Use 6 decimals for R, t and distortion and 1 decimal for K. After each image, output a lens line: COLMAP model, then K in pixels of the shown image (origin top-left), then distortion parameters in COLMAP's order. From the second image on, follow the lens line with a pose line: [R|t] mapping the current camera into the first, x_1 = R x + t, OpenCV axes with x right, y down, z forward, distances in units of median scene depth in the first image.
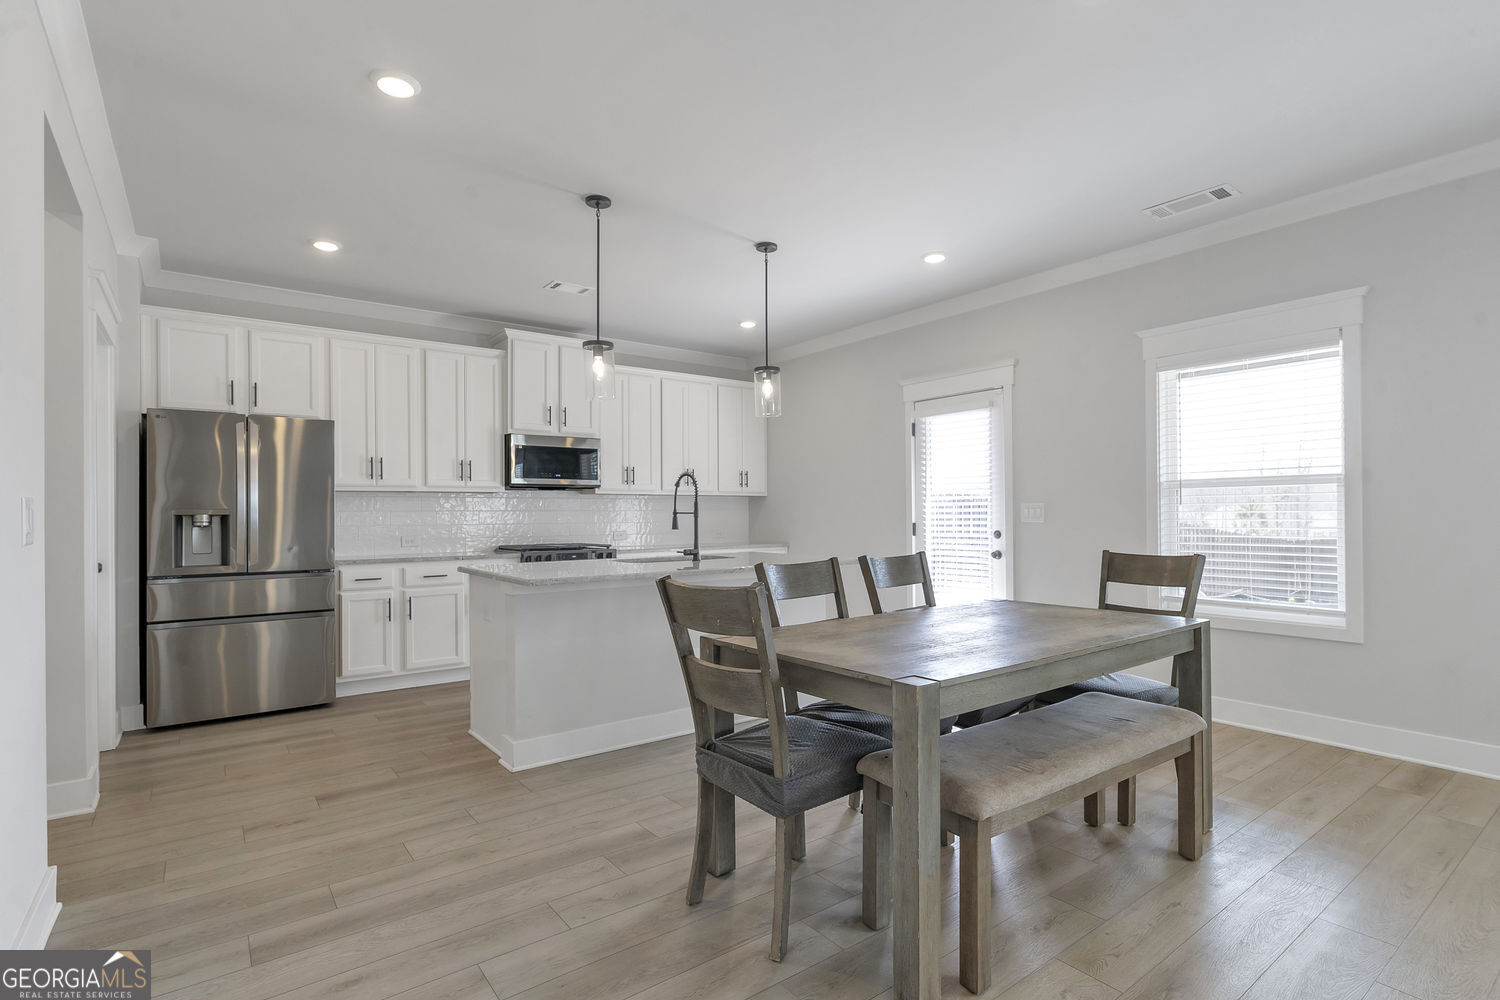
lens RADIAL K [[733.4, 0, 752.9], [0, 733.4, 507.7], [0, 0, 1]] dist [-0.005017, 0.002513]
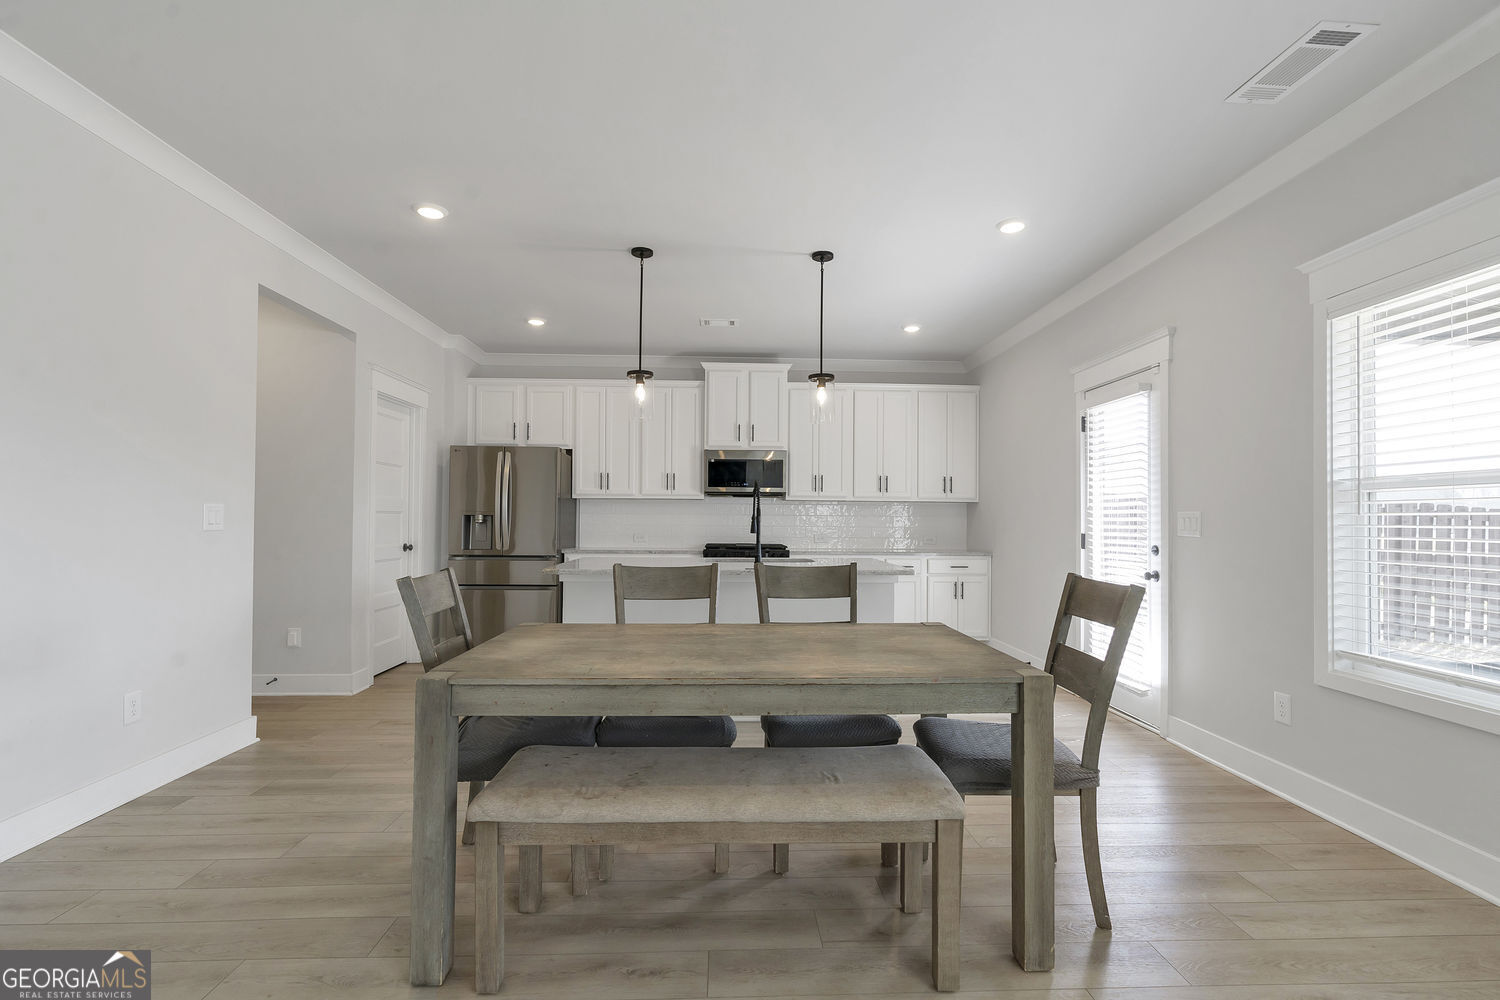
lens RADIAL K [[678.5, 0, 754.0], [0, 678.5, 506.8], [0, 0, 1]] dist [-0.000308, -0.000285]
pose [[0.820099, 0.003035, -0.572213, 0.423337], [-0.007912, 0.999950, -0.006036, -0.002764], [0.572166, 0.009477, 0.820083, 0.160071]]
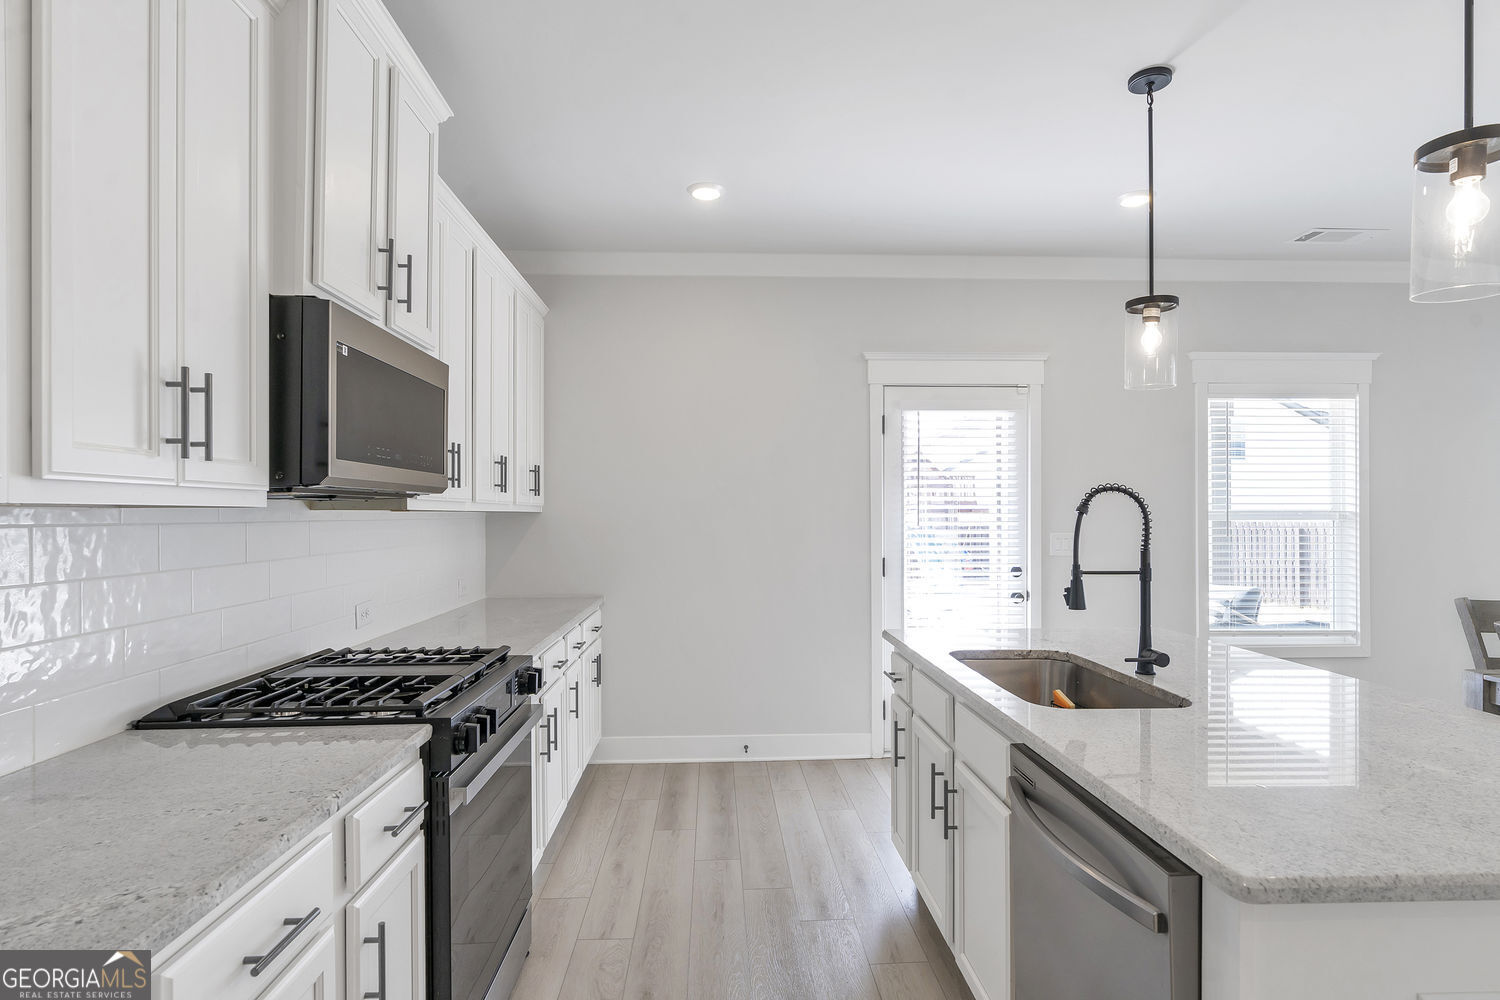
lens RADIAL K [[785.3, 0, 759.0], [0, 785.3, 507.6], [0, 0, 1]] dist [0.000553, 0.000142]
pose [[0.564907, 0.012200, 0.825065, -0.554279], [-0.011110, 0.999913, -0.007178, -0.024656], [-0.825080, -0.005111, 0.564993, 0.801188]]
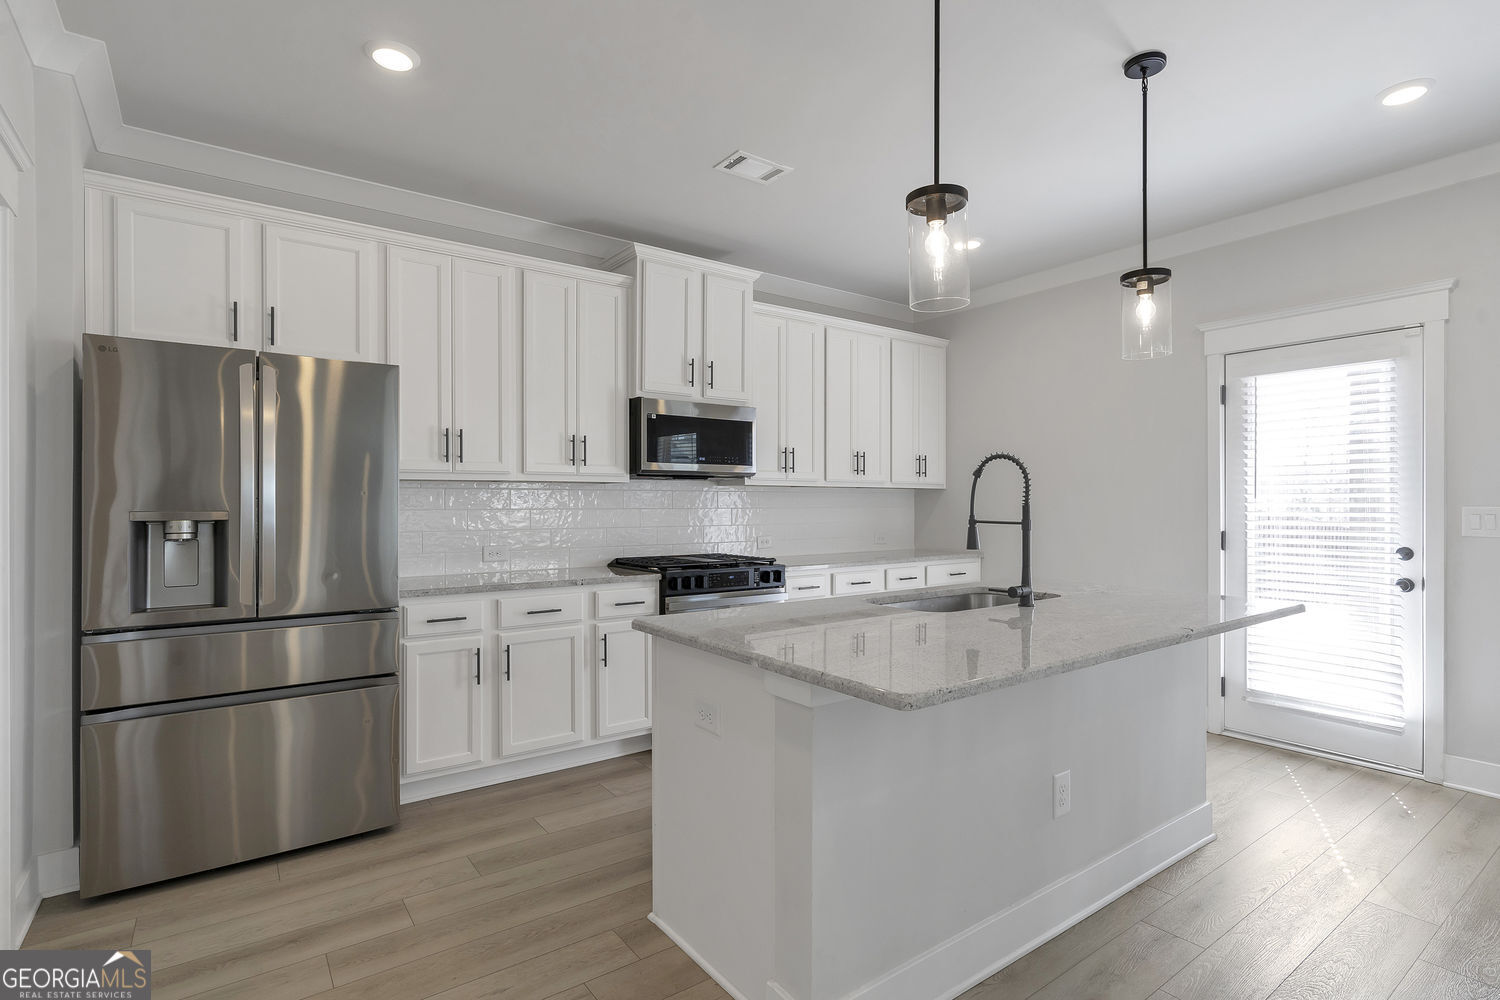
lens RADIAL K [[733.4, 0, 748.7], [0, 733.4, 499.4], [0, 0, 1]] dist [-0.005017, 0.002513]
pose [[0.999761, 0.006962, -0.020733, -0.247100], [-0.006867, 0.999966, 0.004668, -0.010967], [0.020765, -0.004524, 0.999774, 0.365872]]
